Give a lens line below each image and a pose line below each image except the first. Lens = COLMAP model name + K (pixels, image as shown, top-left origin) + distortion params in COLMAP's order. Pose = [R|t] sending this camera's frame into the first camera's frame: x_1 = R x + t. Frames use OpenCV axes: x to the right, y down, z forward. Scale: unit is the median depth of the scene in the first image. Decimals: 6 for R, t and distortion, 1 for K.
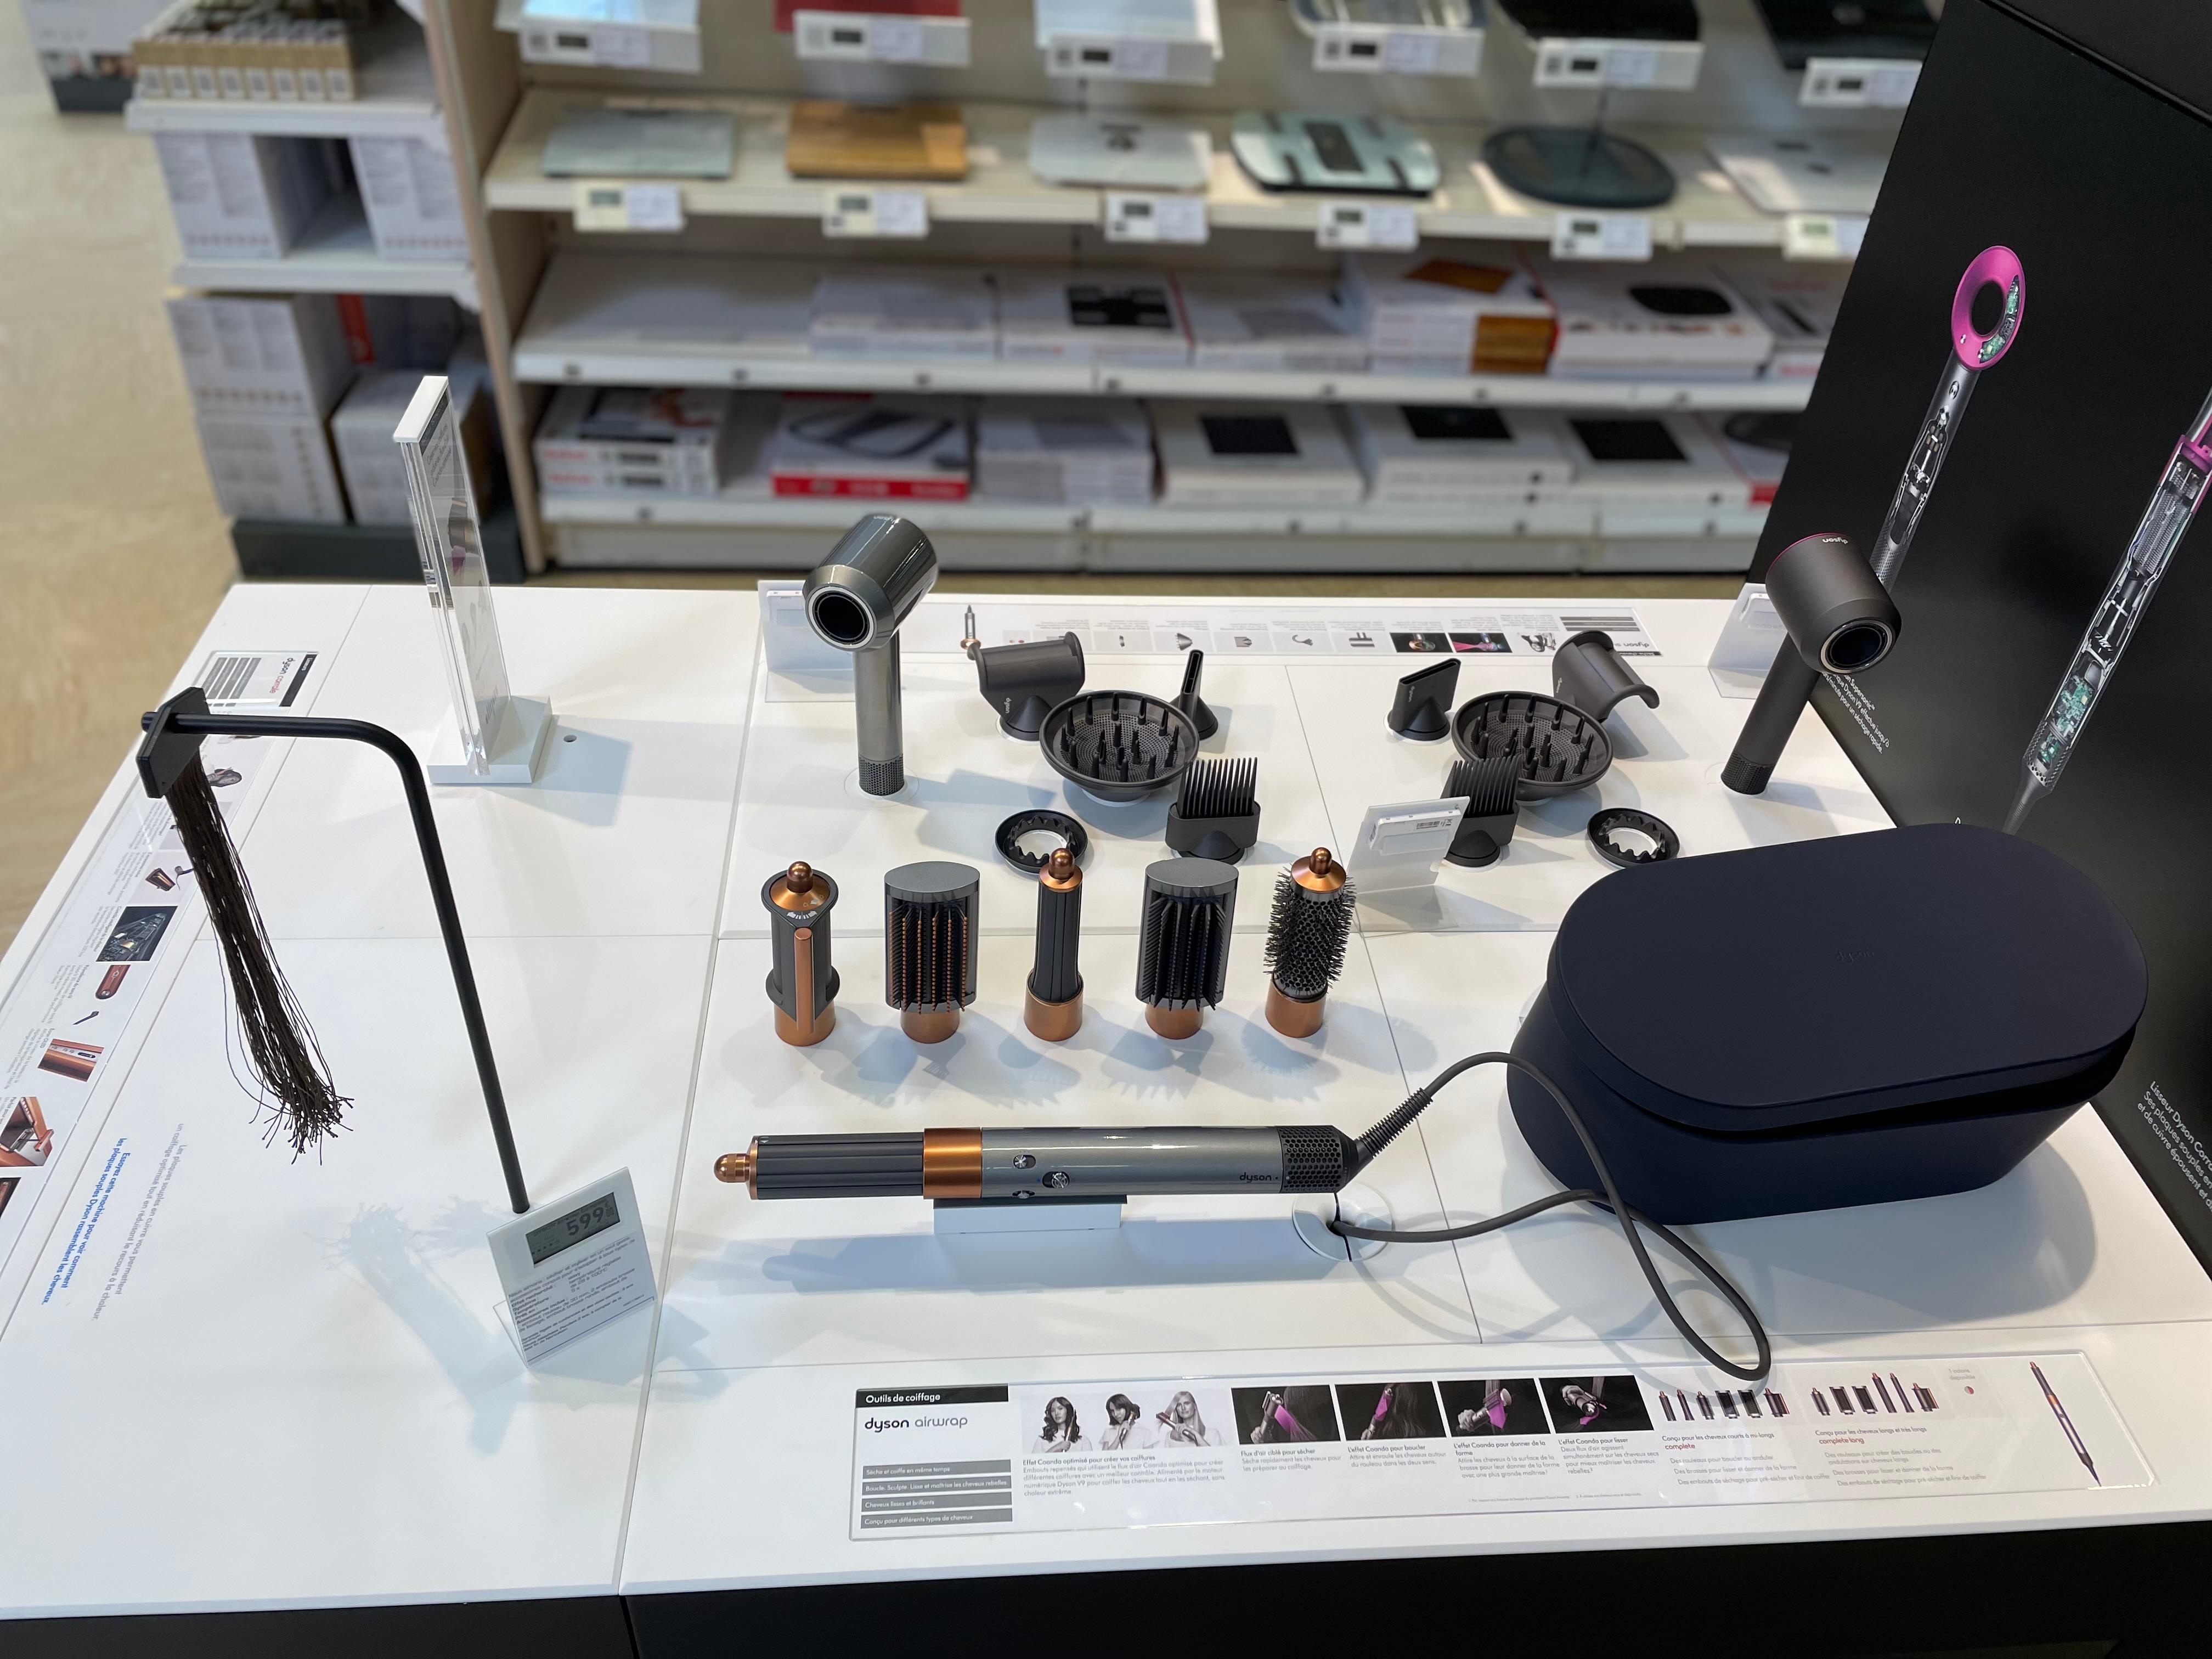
lens RADIAL K [[1689.4, 0, 1103.5], [0, 1689.4, 826.8], [0, 0, 1]] dist [0.032213, -0.009059]
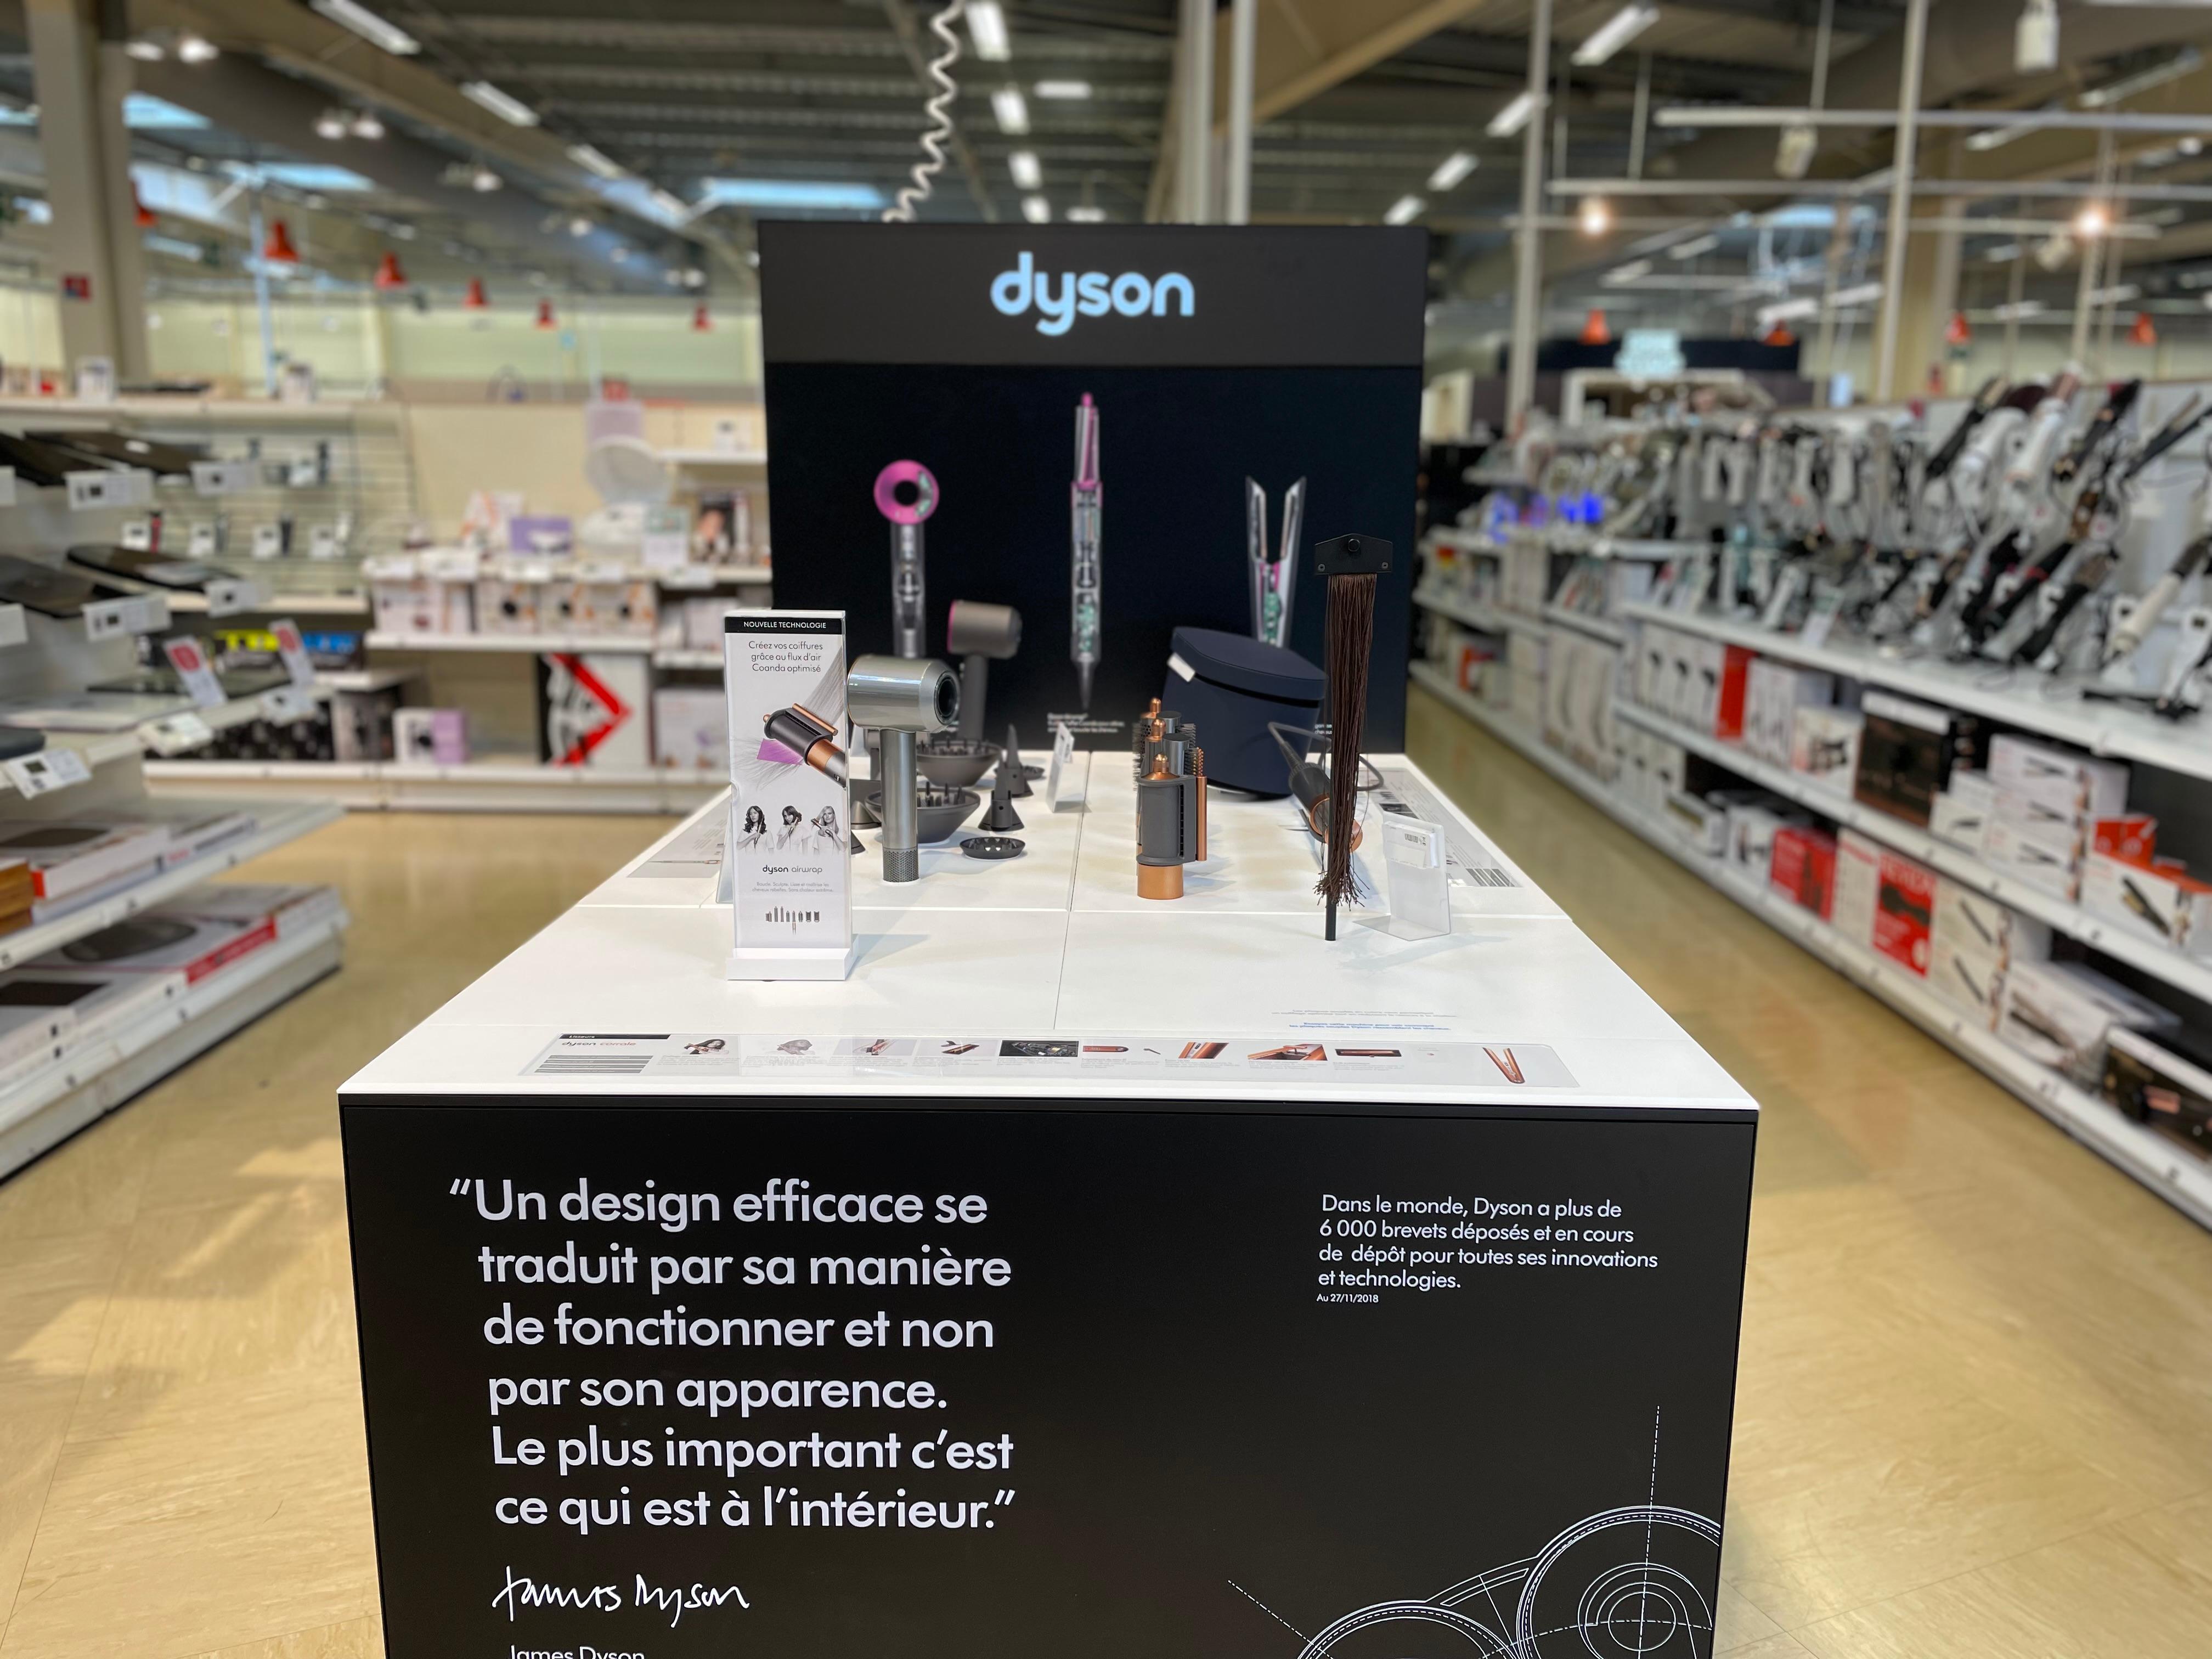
lens RADIAL K [[1689.4, 0, 1108.9], [0, 1689.4, 831.8], [0, 0, 1]] dist [0.032213, -0.009059]
pose [[0.084497, -0.259362, 0.962077, -1.402131], [0.626045, 0.764980, 0.151243, -0.155020], [-0.775196, 0.589523, 0.227010, 0.605679]]
